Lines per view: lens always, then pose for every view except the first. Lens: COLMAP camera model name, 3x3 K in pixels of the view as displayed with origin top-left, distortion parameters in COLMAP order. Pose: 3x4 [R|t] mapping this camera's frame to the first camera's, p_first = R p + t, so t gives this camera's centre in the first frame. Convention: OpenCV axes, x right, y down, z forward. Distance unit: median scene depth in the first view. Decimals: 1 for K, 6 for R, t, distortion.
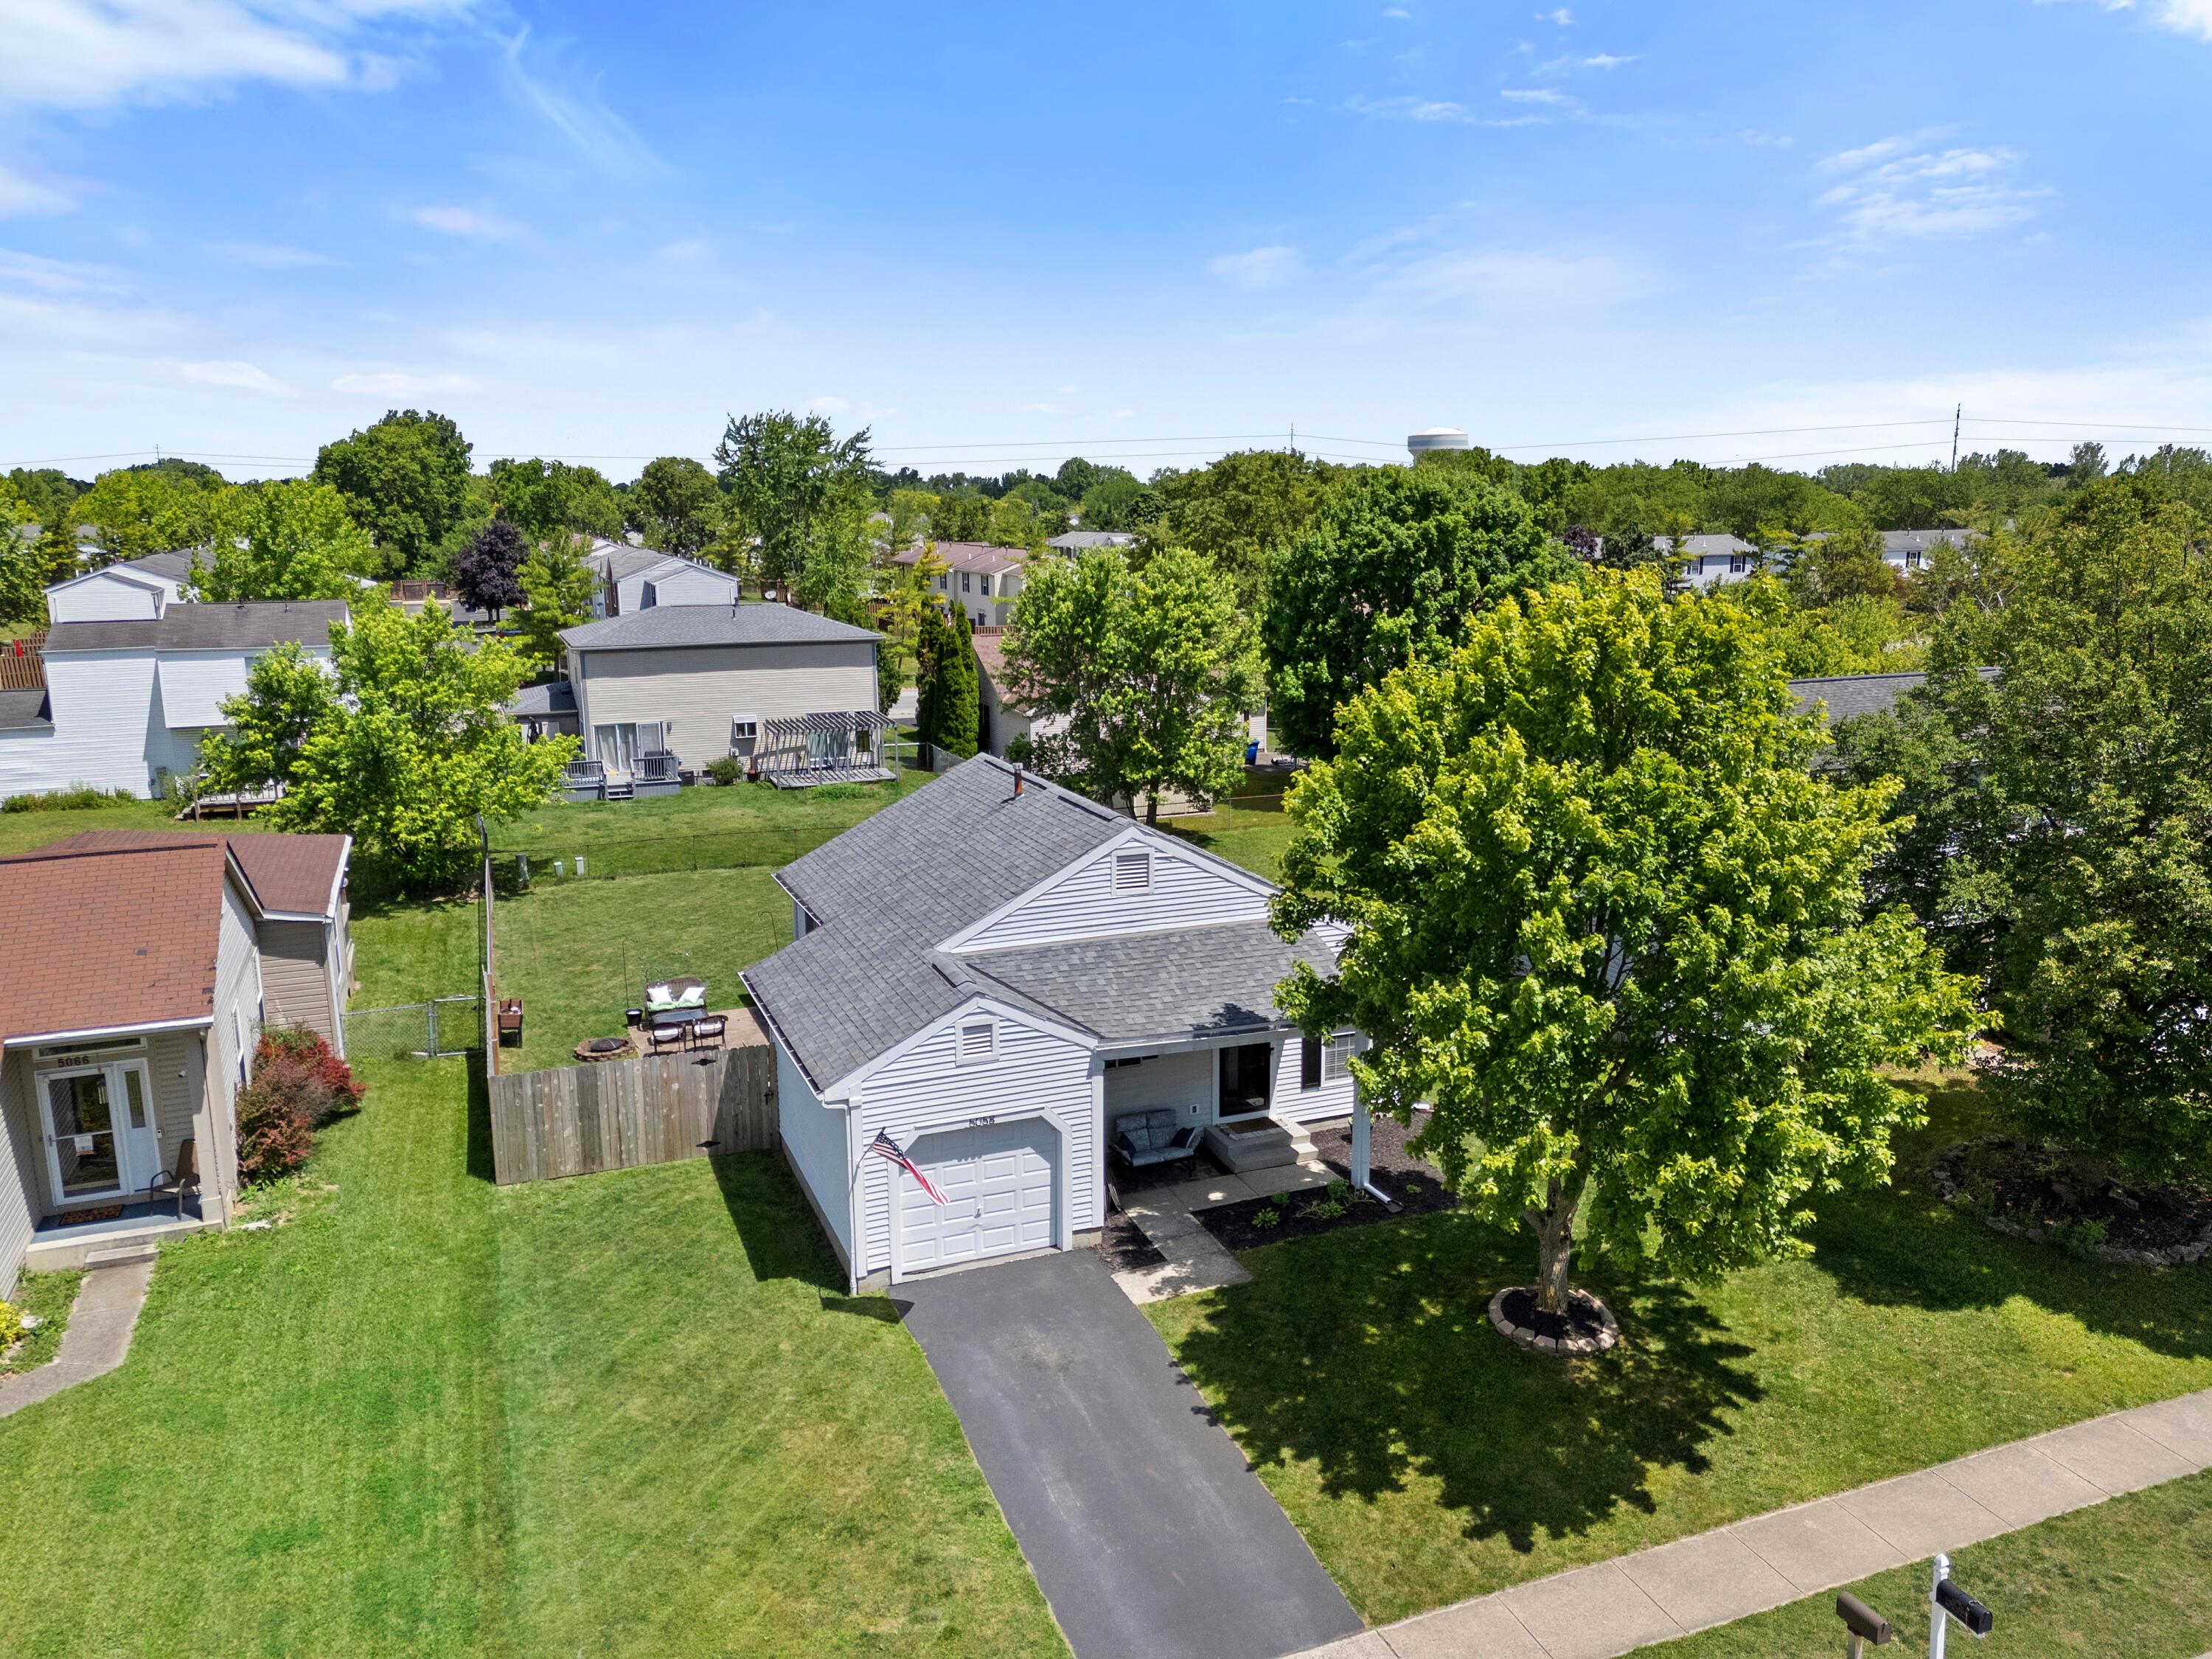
lens RADIAL K [[1613.5, 0, 1109.5], [0, 1613.5, 819.2], [0, 0, 1]] dist [0.062241, -0.045151]
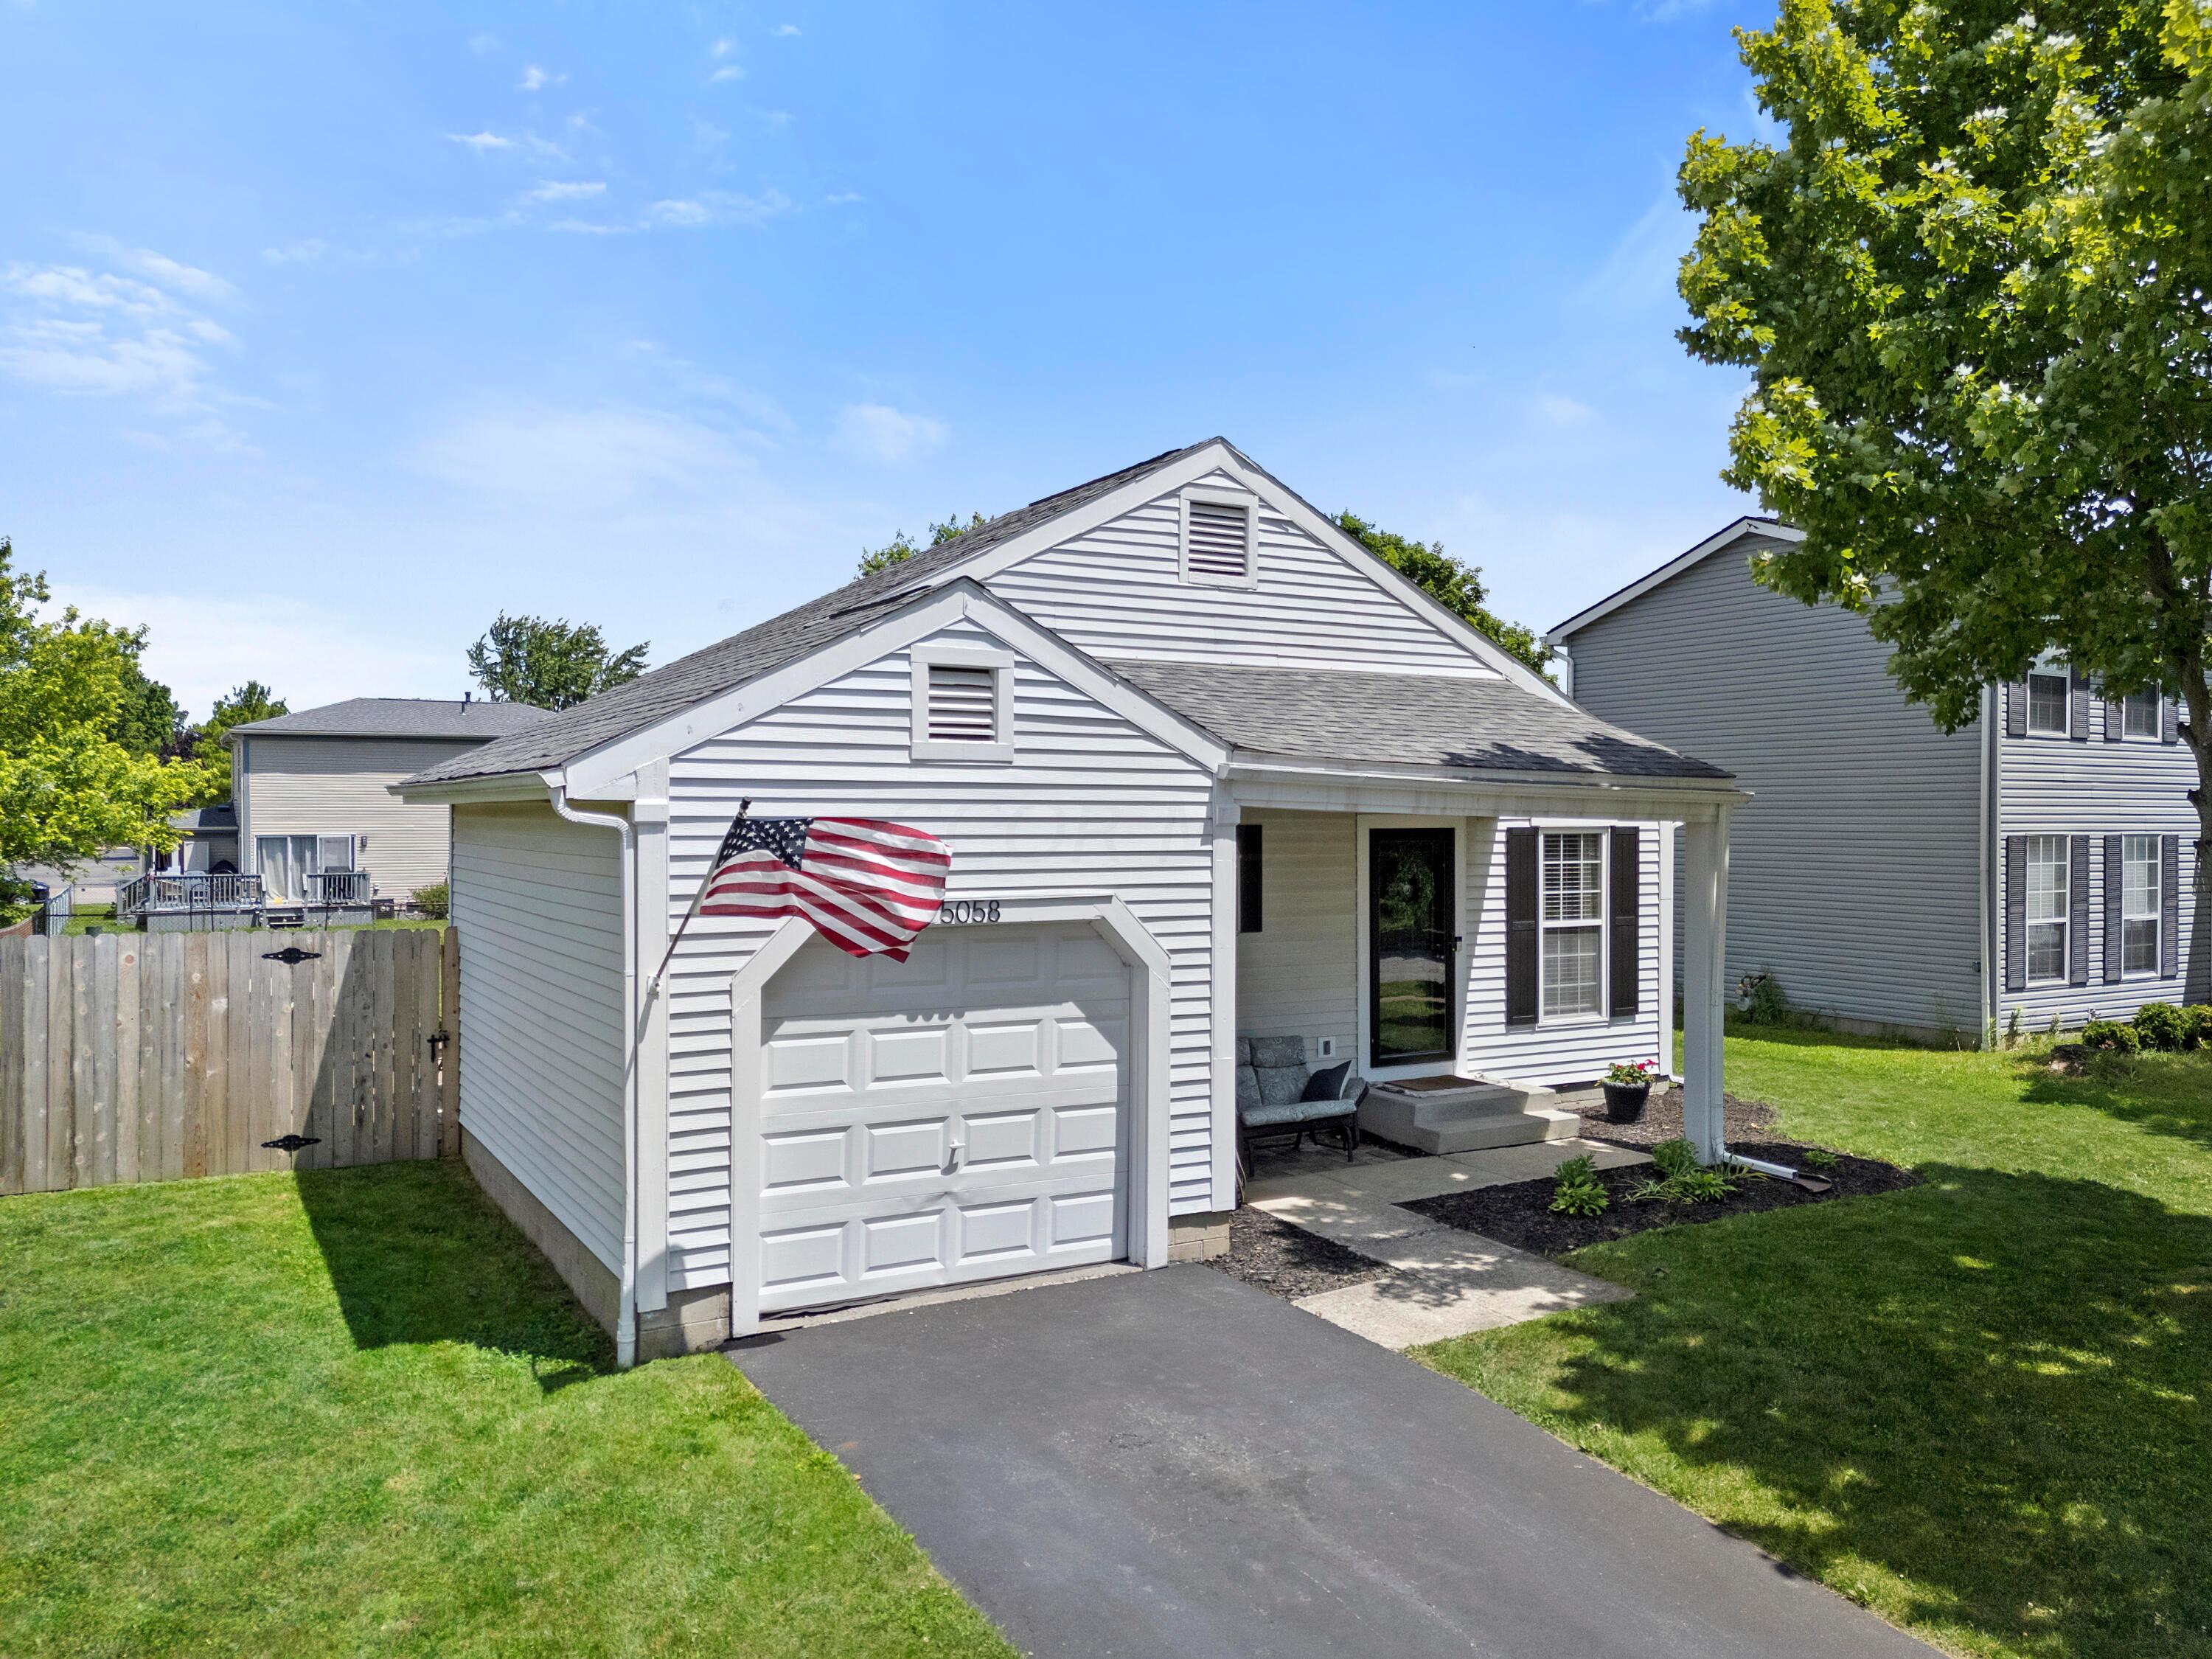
lens RADIAL K [[1613.5, 0, 1103.8], [0, 1613.5, 839.9], [0, 0, 1]] dist [0.062241, -0.045151]
pose [[0.990240, 0.006776, 0.139209, -0.097752], [0.018840, 0.983142, -0.181869, 0.233167], [-0.138095, 0.182717, 0.973419, 0.575820]]
